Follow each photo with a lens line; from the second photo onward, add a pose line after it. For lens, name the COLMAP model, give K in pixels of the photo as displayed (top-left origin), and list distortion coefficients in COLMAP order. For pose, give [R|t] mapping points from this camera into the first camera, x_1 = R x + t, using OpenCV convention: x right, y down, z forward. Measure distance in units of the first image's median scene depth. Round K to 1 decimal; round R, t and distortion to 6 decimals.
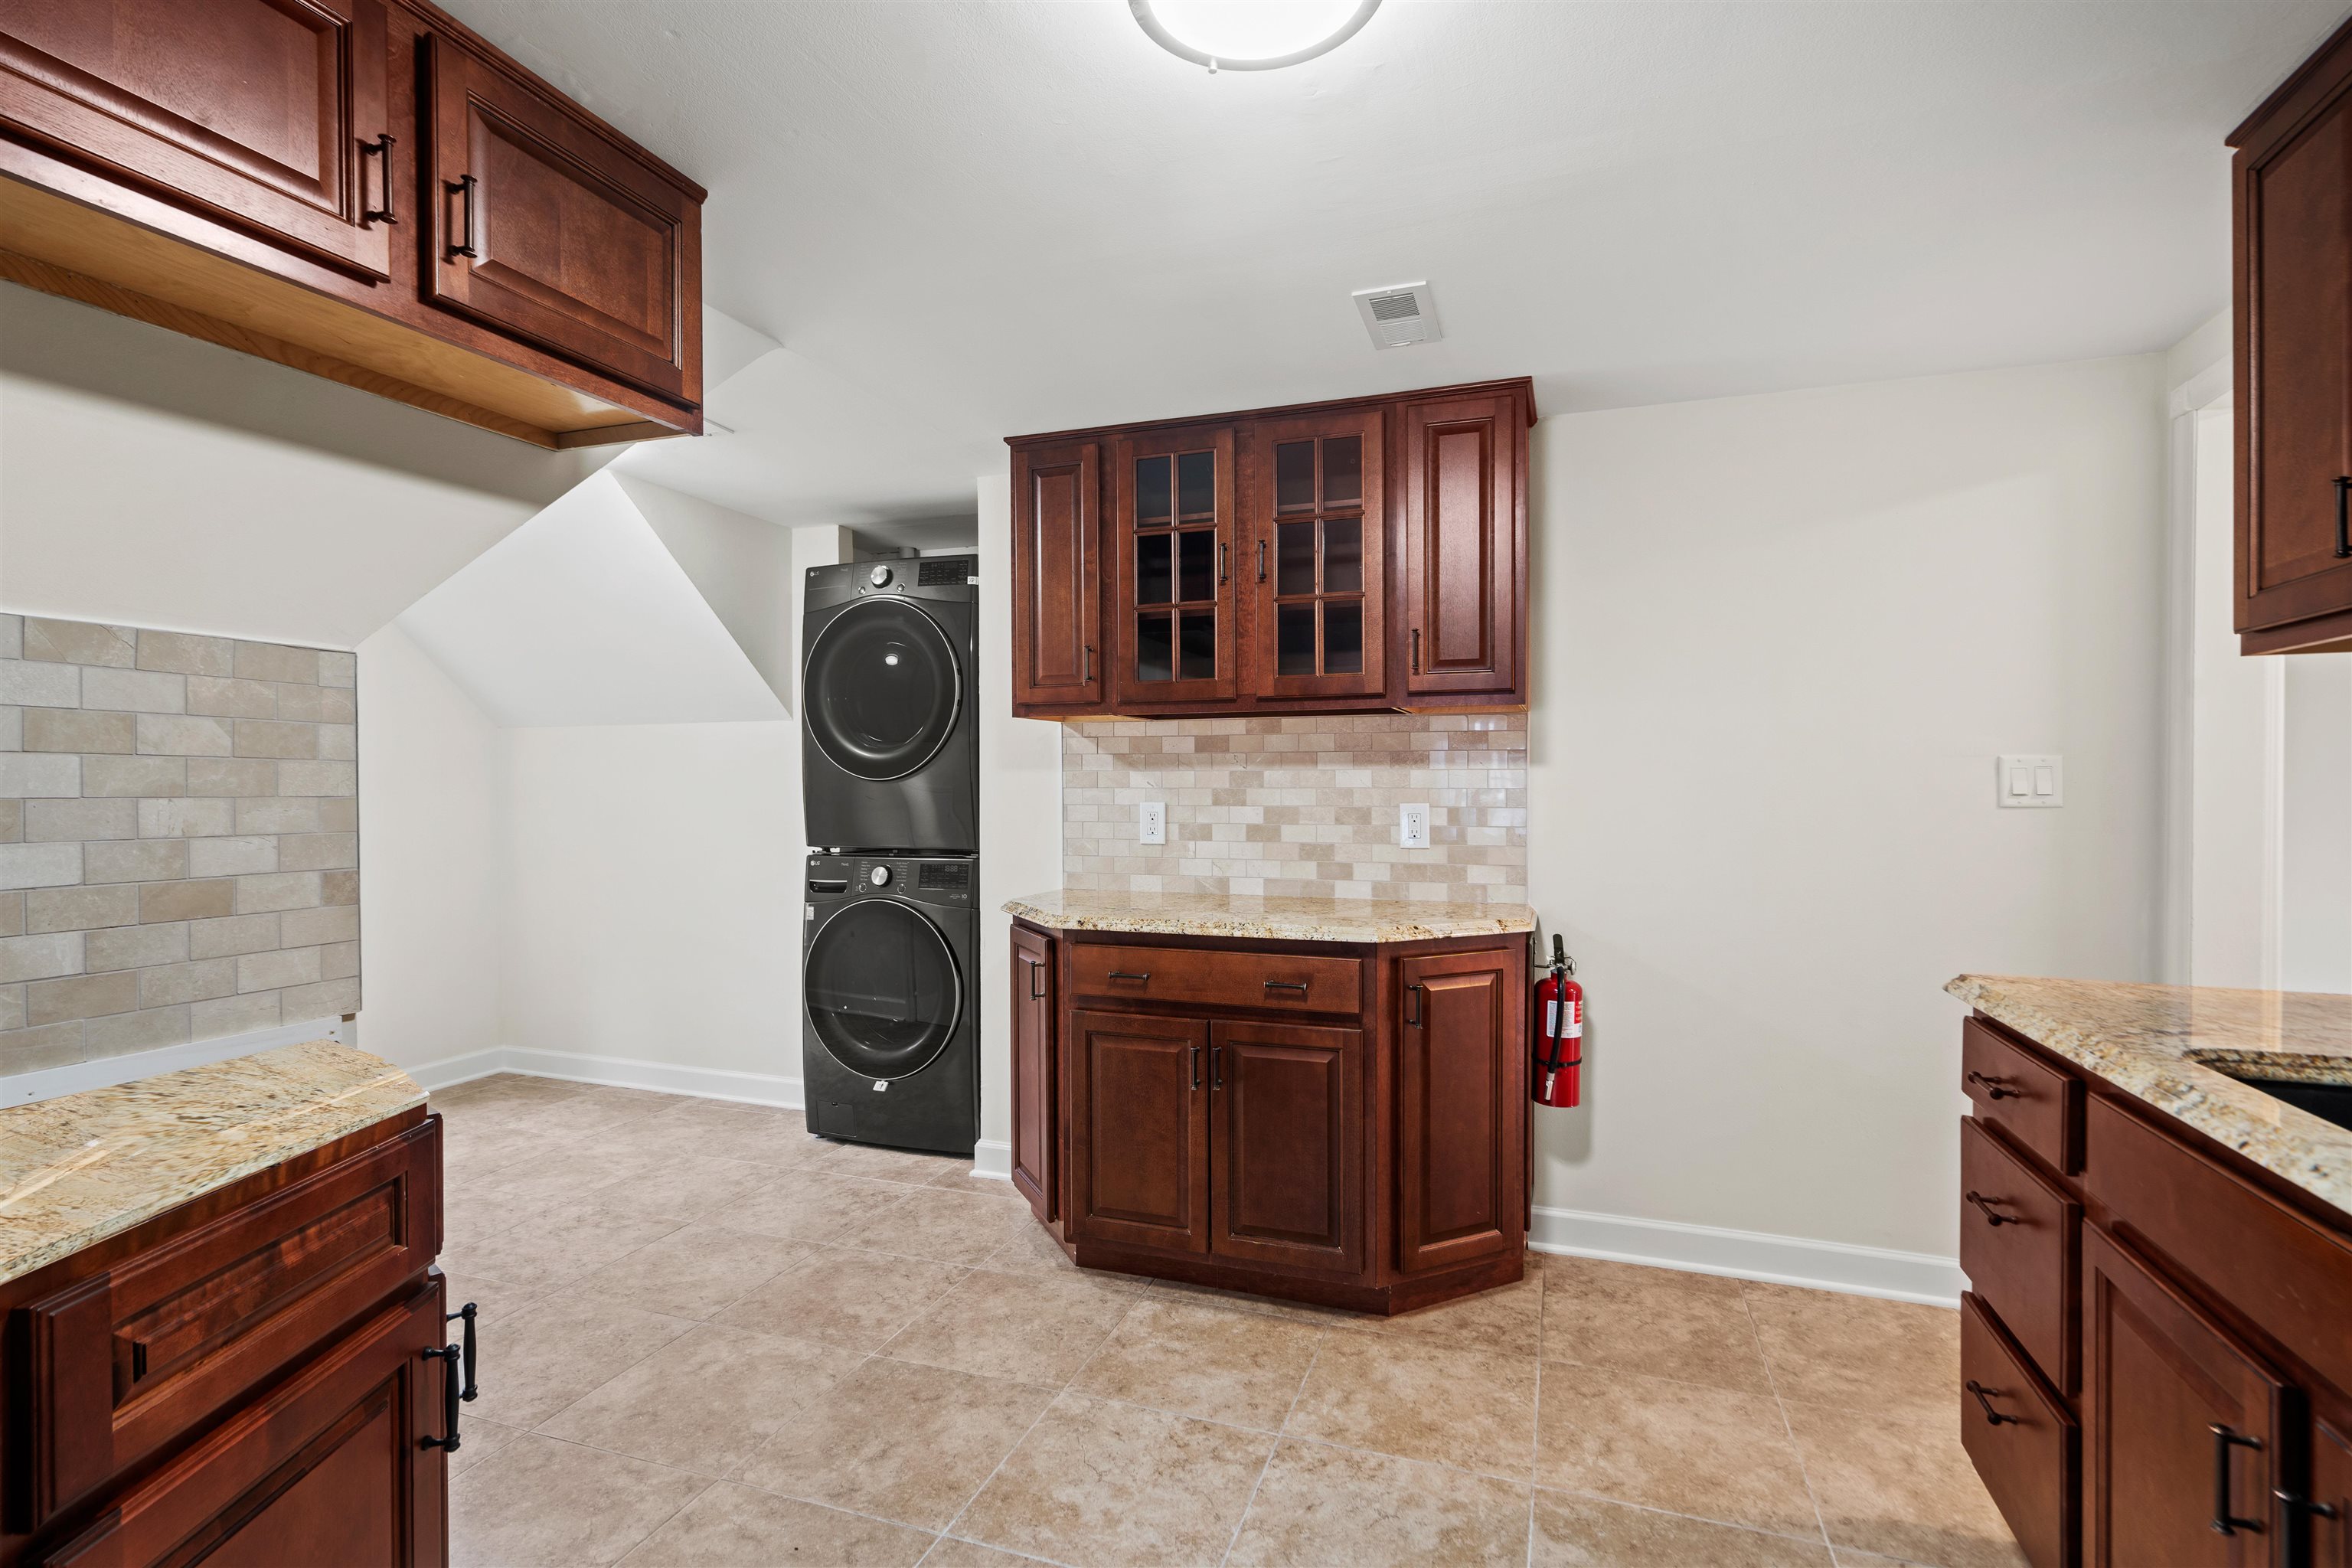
lens RADIAL K [[1123.1, 0, 1179.6], [0, 1123.1, 785.0], [0, 0, 1]] dist [0.001972, 0.000260]
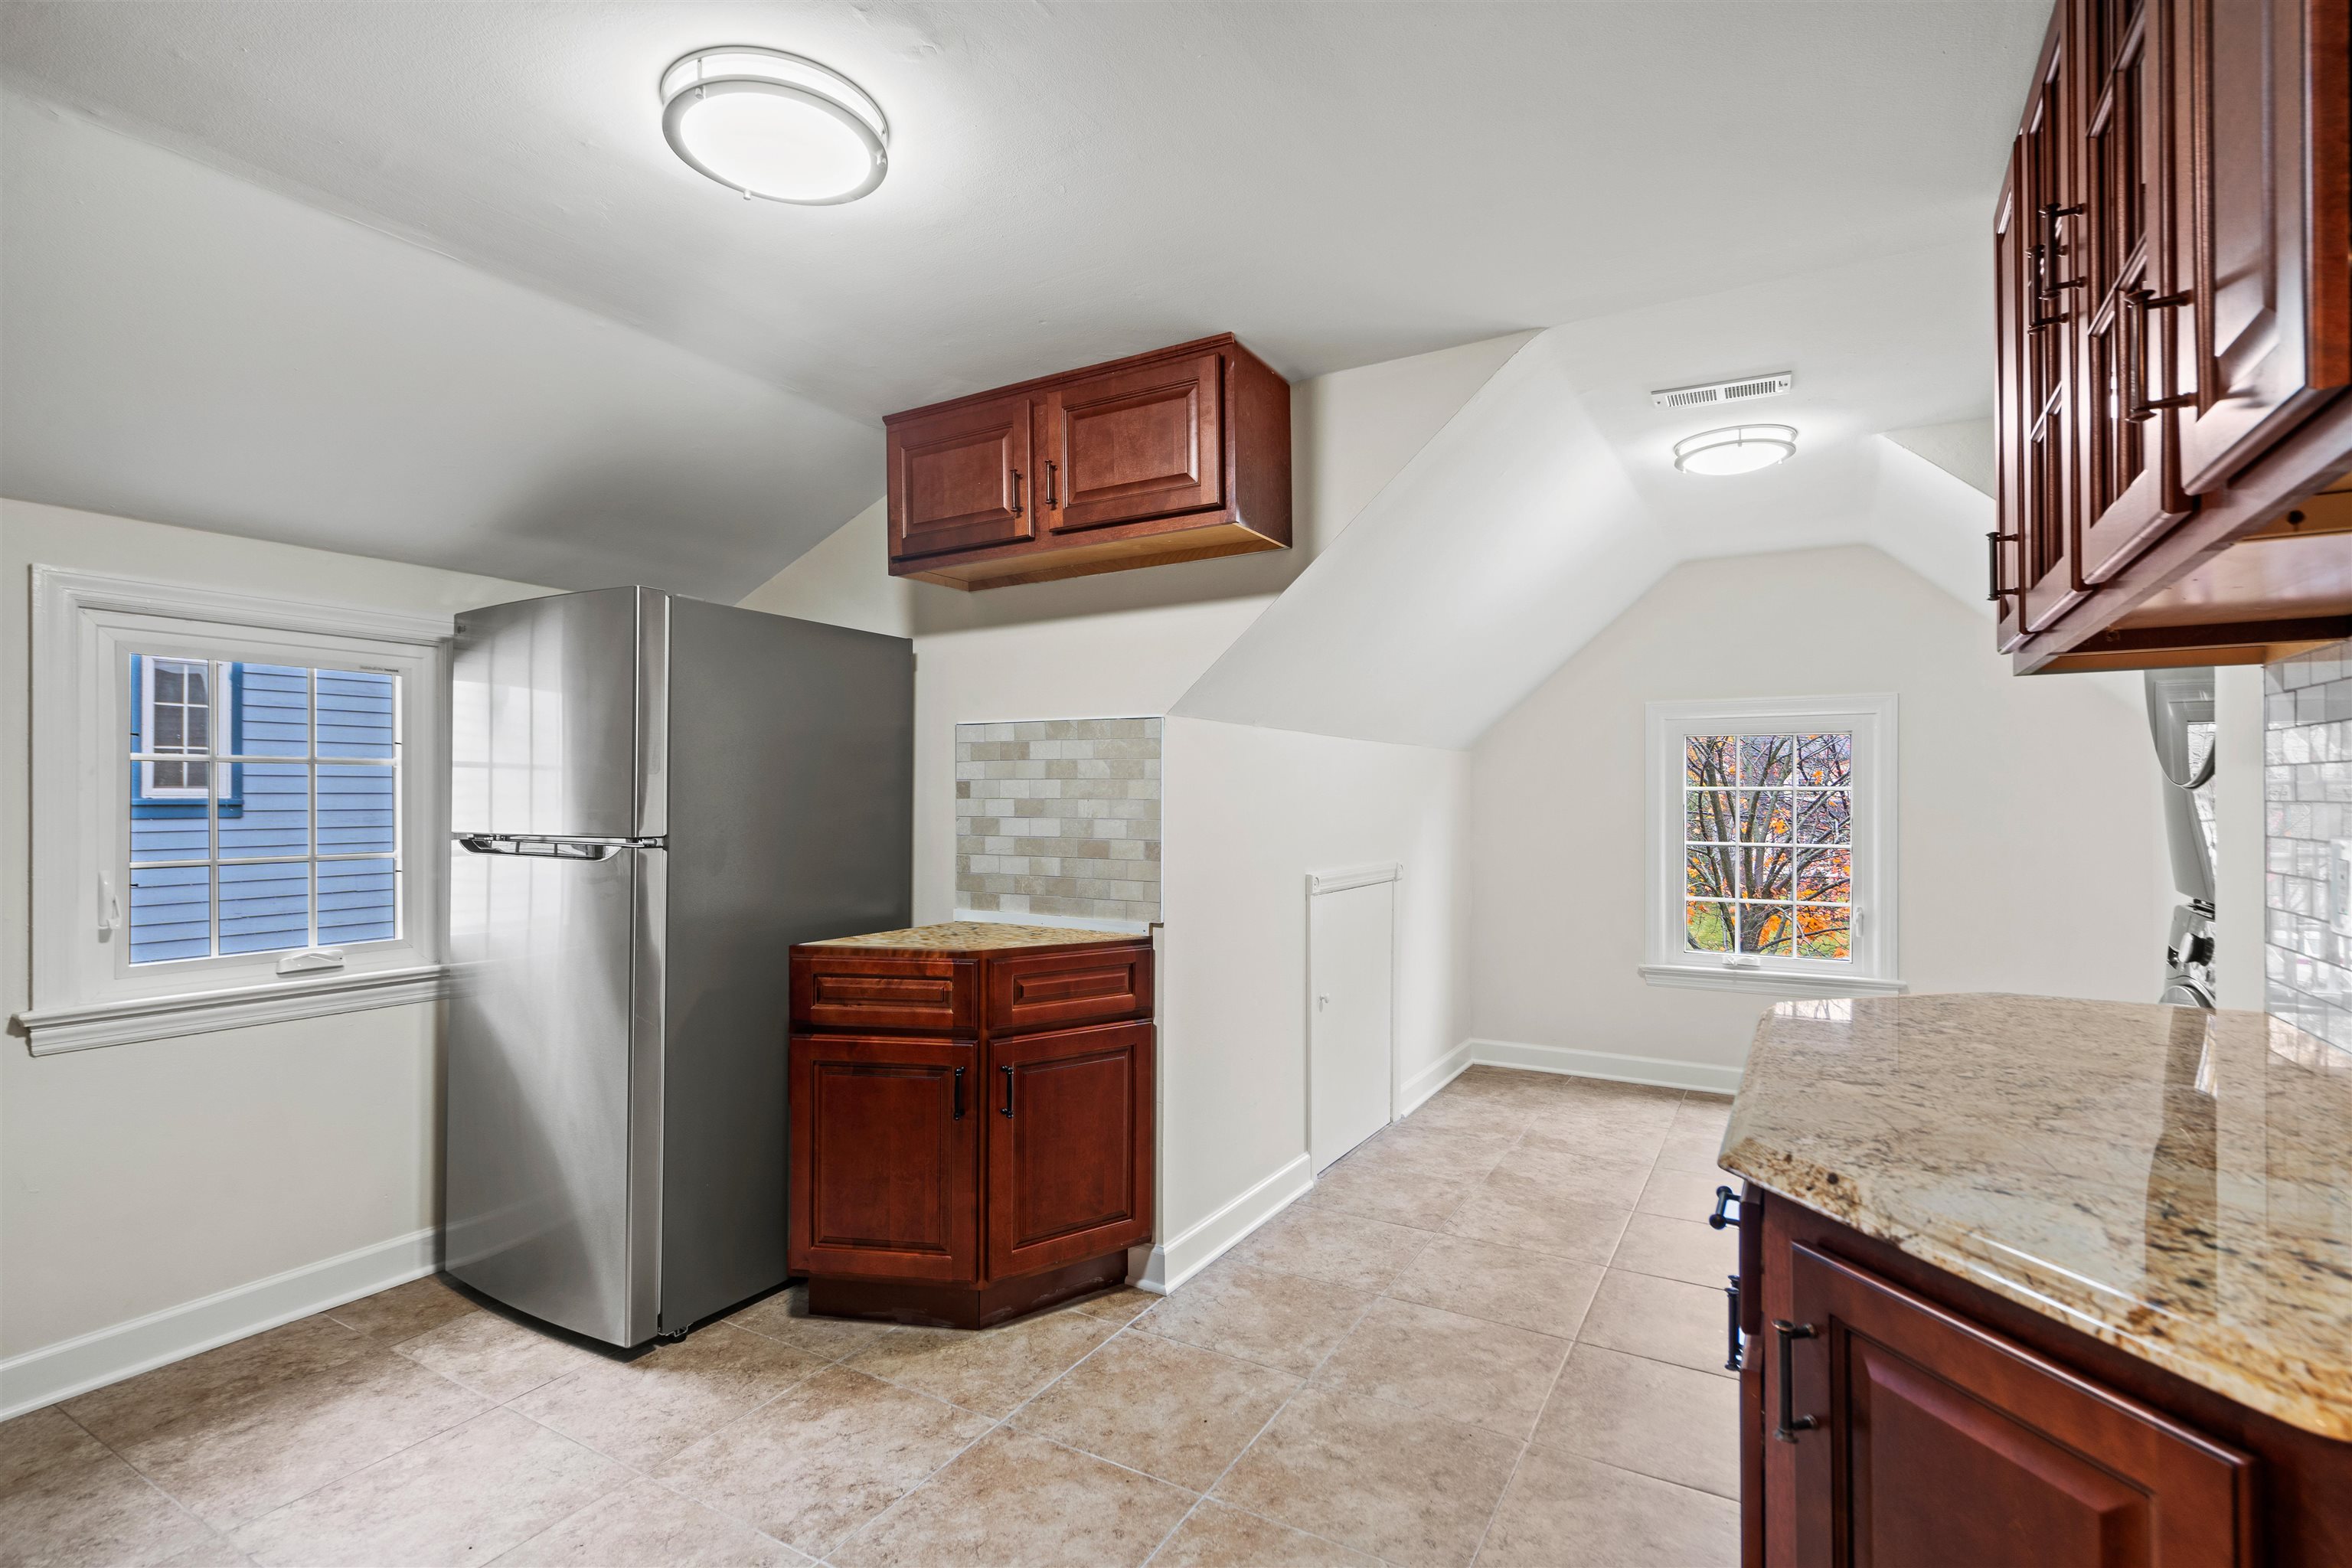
lens RADIAL K [[1123.1, 0, 1179.6], [0, 1123.1, 785.0], [0, 0, 1]] dist [0.001972, 0.000260]
pose [[-0.194632, -0.005718, -0.980860, 1.022723], [-0.000746, 0.999984, -0.005681, -0.002774], [0.980876, -0.000374, -0.194633, 1.435470]]
